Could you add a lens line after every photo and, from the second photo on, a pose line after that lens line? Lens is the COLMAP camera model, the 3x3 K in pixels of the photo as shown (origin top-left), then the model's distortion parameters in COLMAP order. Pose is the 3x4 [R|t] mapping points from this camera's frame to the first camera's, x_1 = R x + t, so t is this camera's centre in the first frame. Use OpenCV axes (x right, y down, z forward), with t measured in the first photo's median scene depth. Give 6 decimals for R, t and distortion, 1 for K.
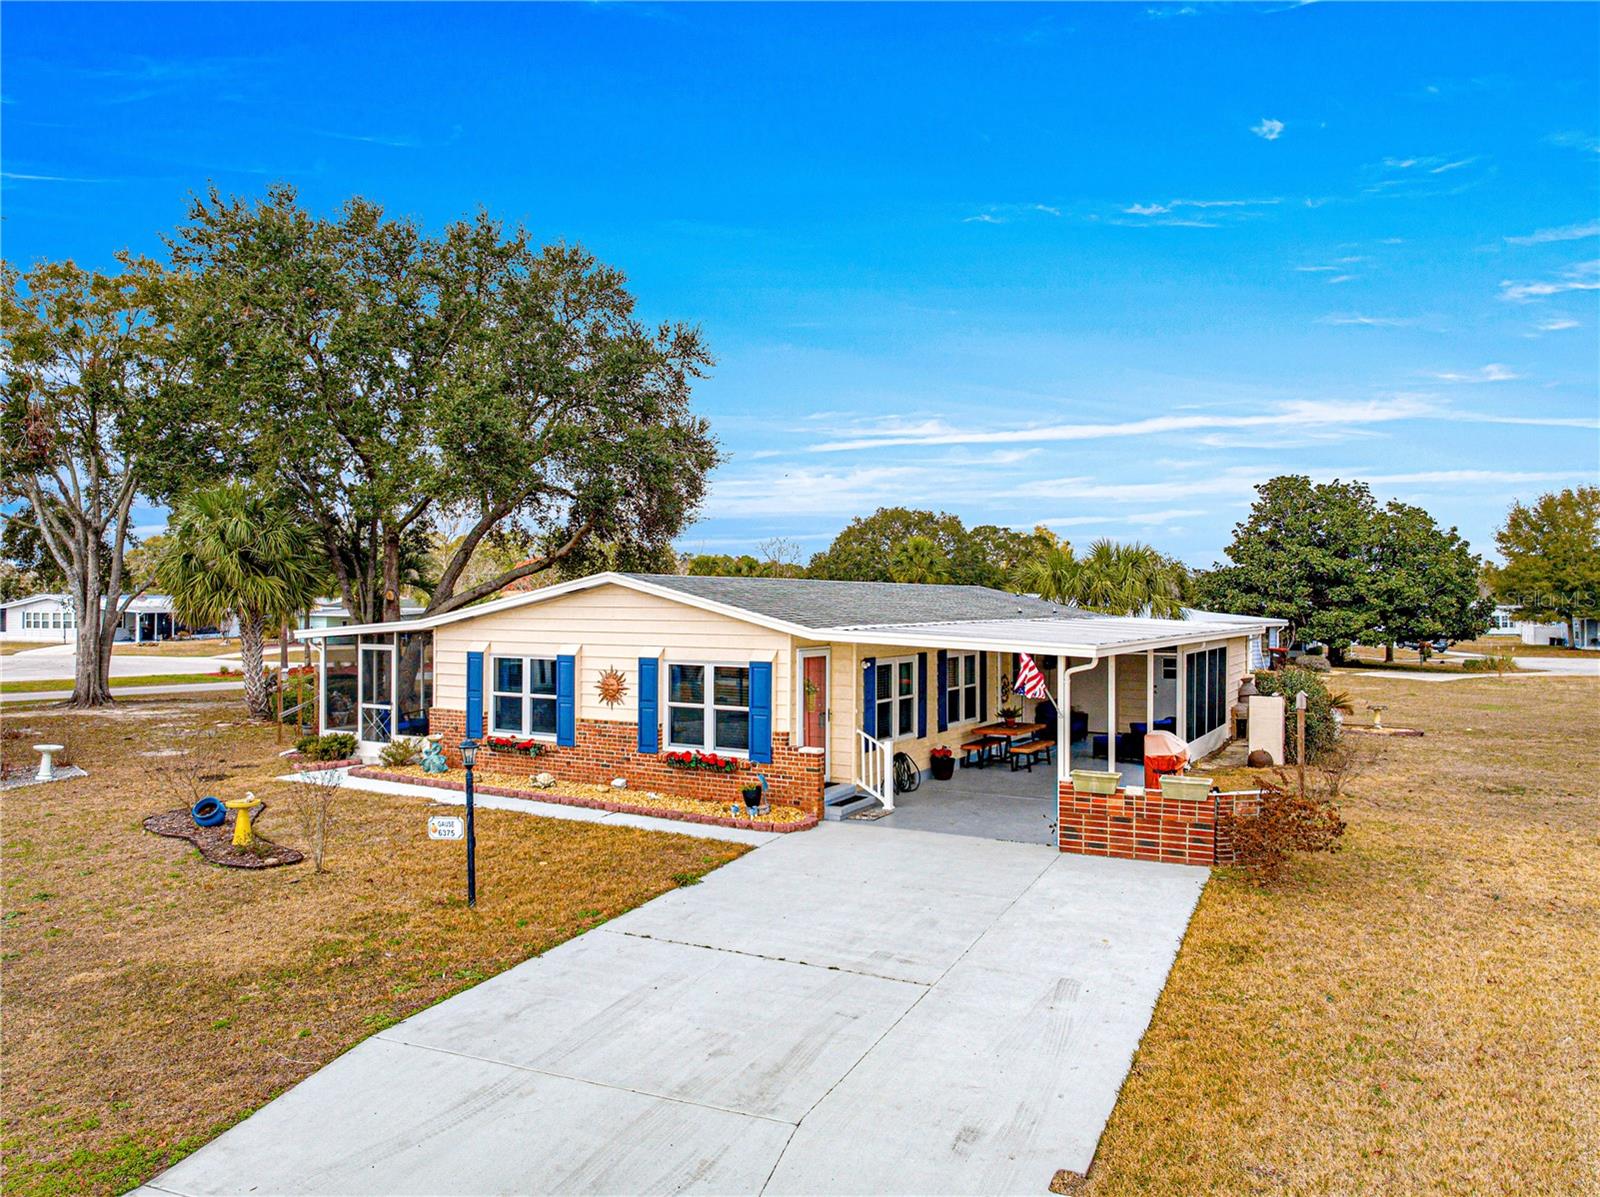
lens RADIAL K [[1125.8, 0, 804.4], [0, 1125.8, 604.2], [0, 0, 1]] dist [-0.035140, 0.000389]
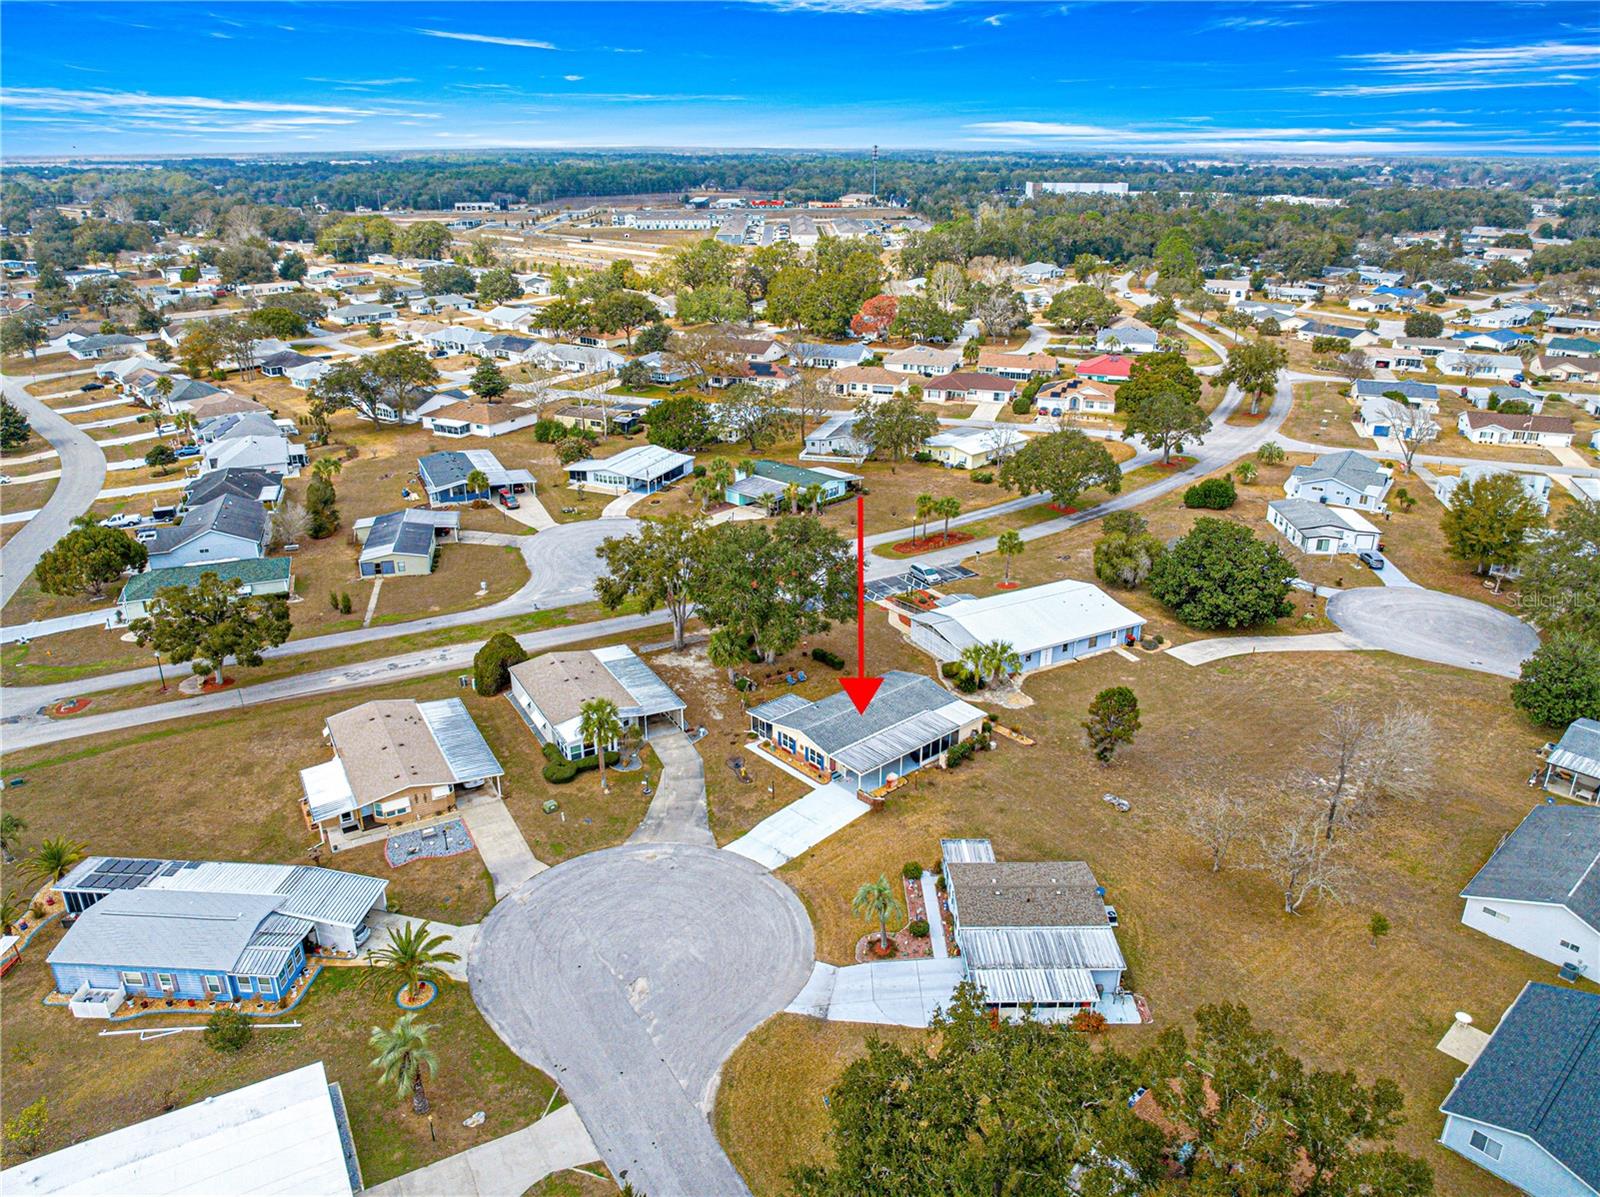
lens RADIAL K [[1125.8, 0, 804.3], [0, 1125.8, 602.4], [0, 0, 1]] dist [-0.035140, 0.000389]
pose [[0.945618, 0.120470, -0.302150, 1.447502], [0.001703, 0.927043, 0.374951, -2.693674], [0.325276, -0.355075, 0.876423, -3.640671]]
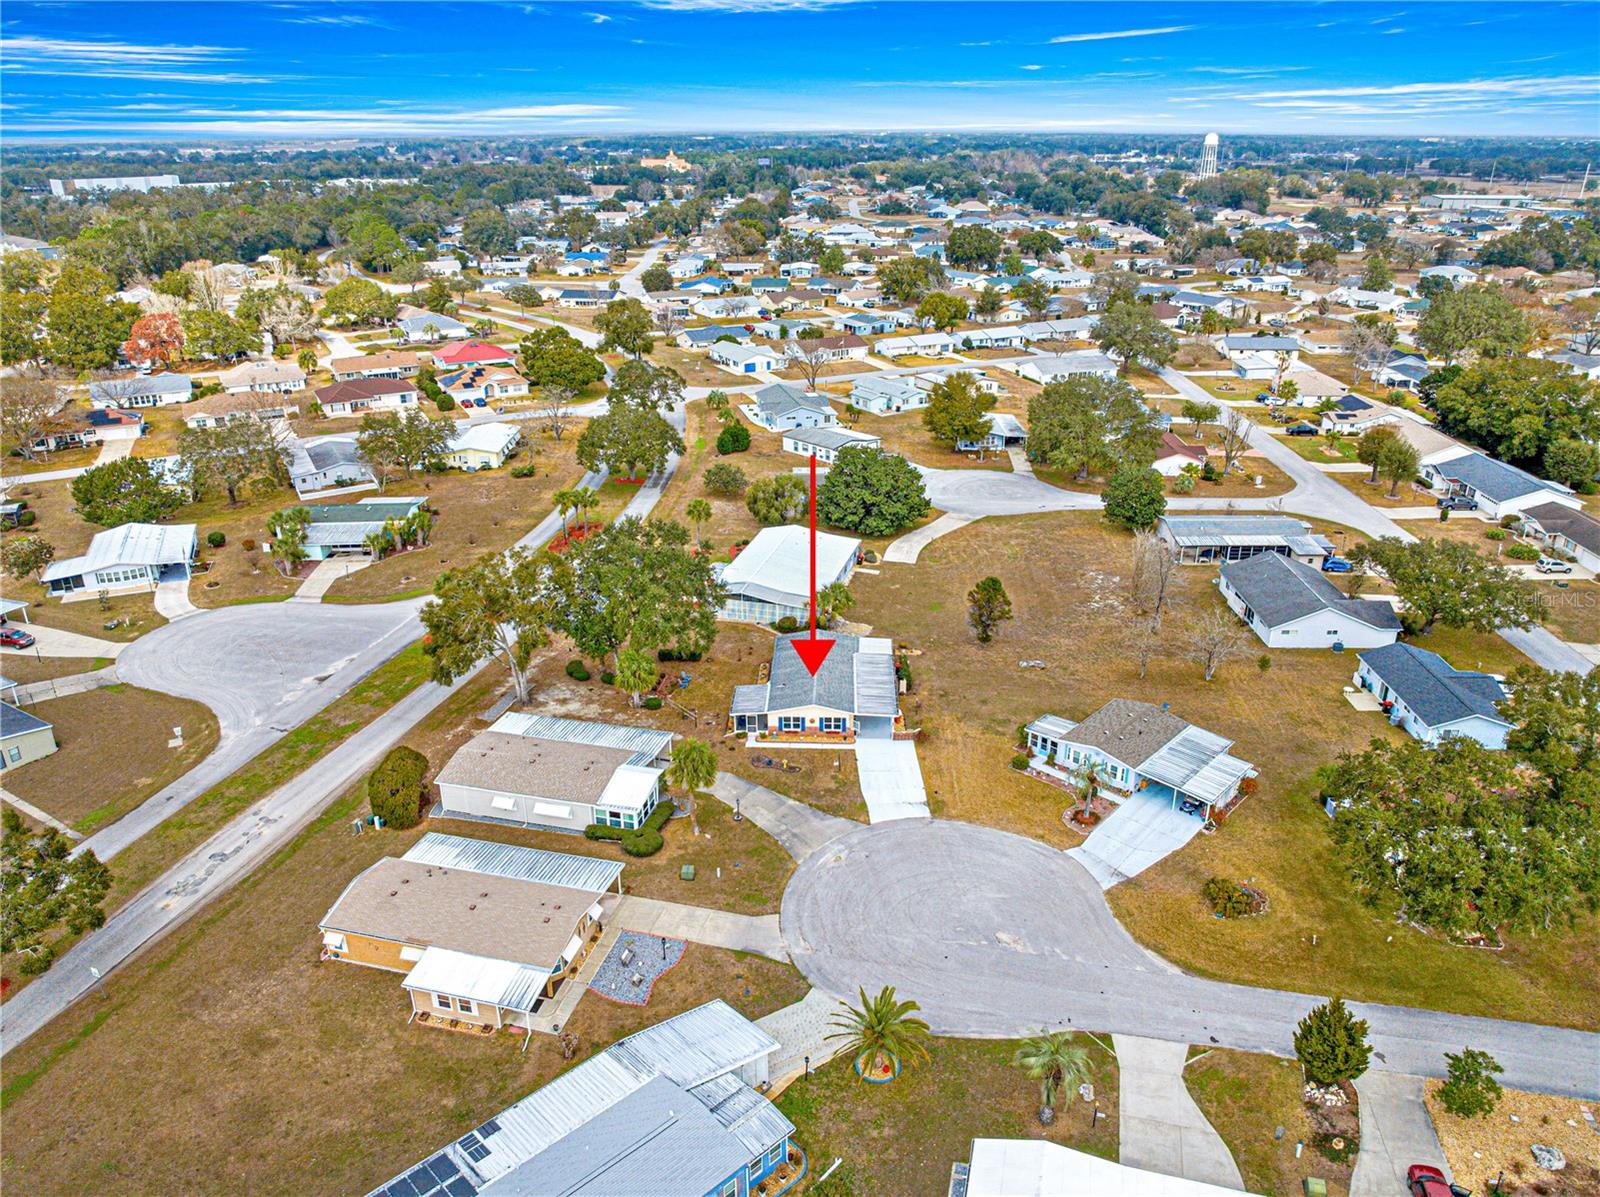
lens RADIAL K [[1125.8, 0, 804.3], [0, 1125.8, 592.8], [0, 0, 1]] dist [-0.035140, 0.000389]
pose [[0.888206, -0.183407, 0.421250, -2.497644], [0.008644, 0.923376, 0.383799, -2.723626], [-0.459364, -0.337252, 0.821734, -3.455457]]
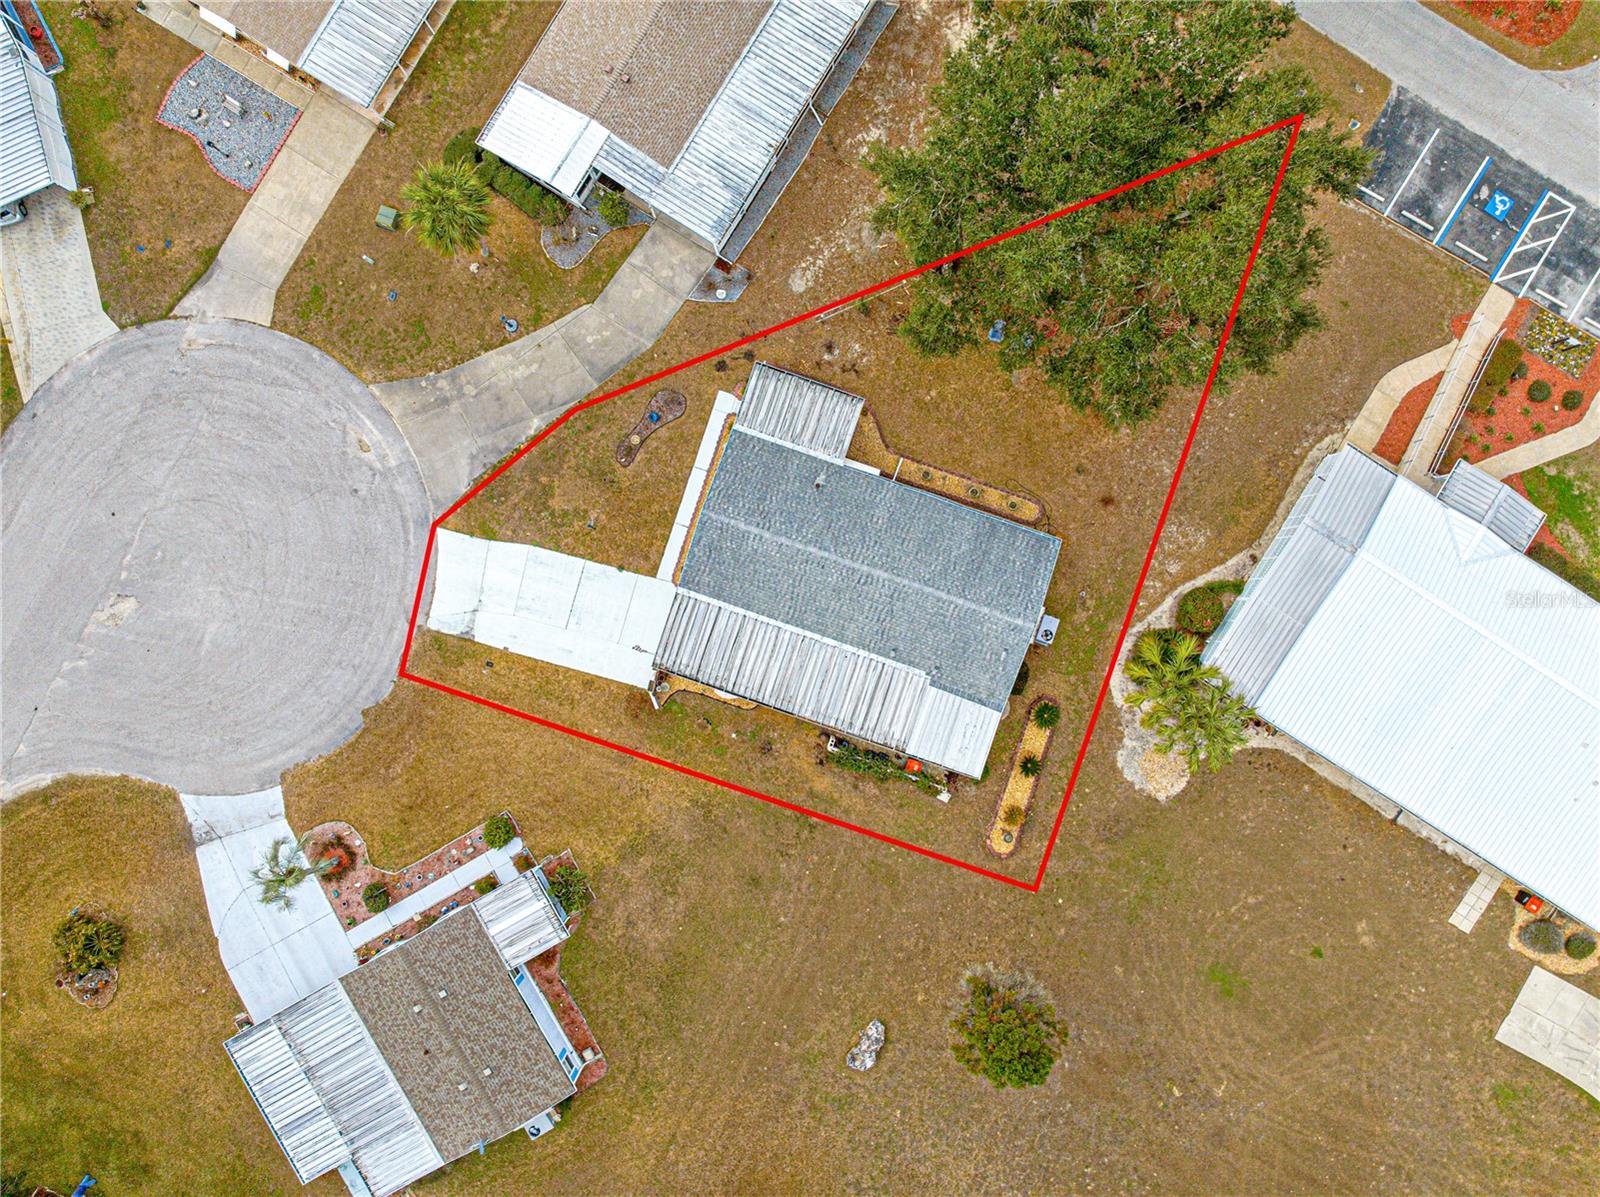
lens RADIAL K [[1125.8, 0, 804.3], [0, 1125.8, 604.2], [0, 0, 1]] dist [-0.035140, 0.000389]
pose [[0.176939, 0.984221, -0.001406, 0.116061], [-0.001483, 0.001695, 0.999997, -2.949631], [0.984221, -0.176937, 0.001760, 1.201518]]
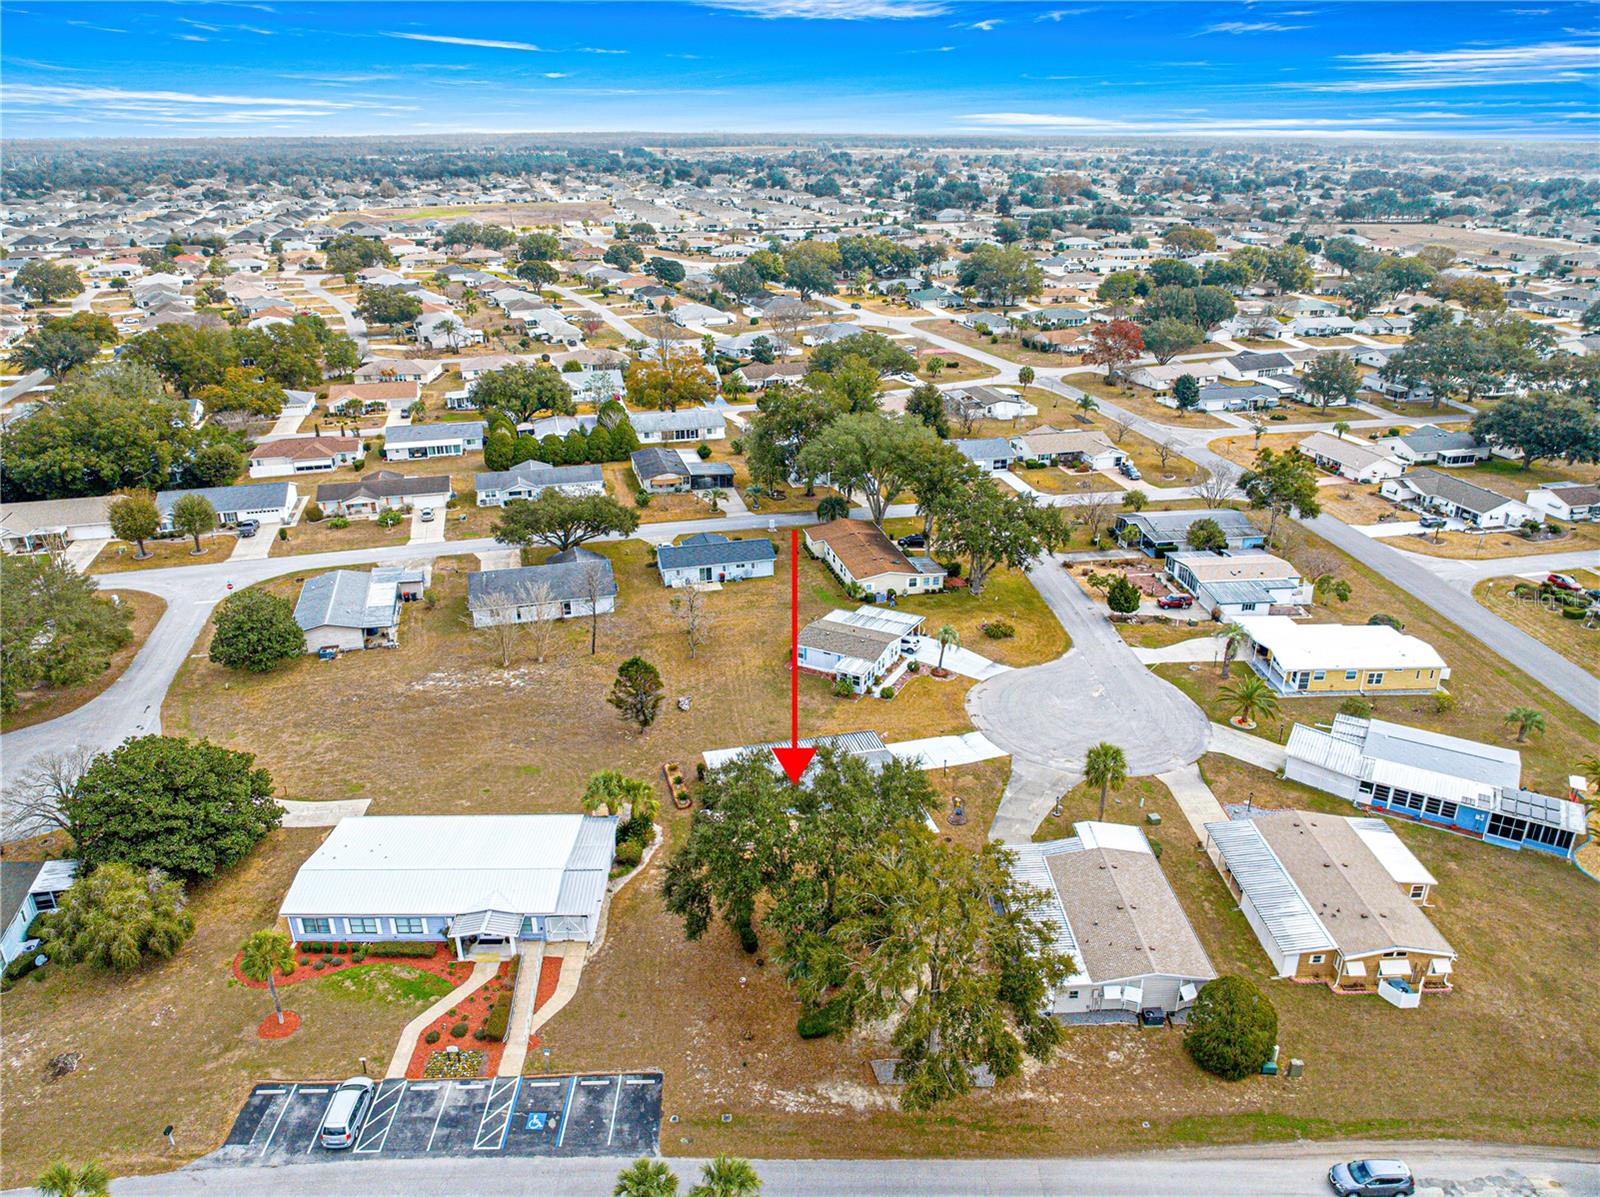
lens RADIAL K [[1125.8, 0, 798.8], [0, 1125.8, 597.7], [0, 0, 1]] dist [-0.035140, 0.000389]
pose [[-0.681471, -0.279133, 0.676522, -3.360708], [0.010169, 0.920705, 0.390126, -2.945676], [-0.731775, 0.272739, -0.624595, 4.601325]]
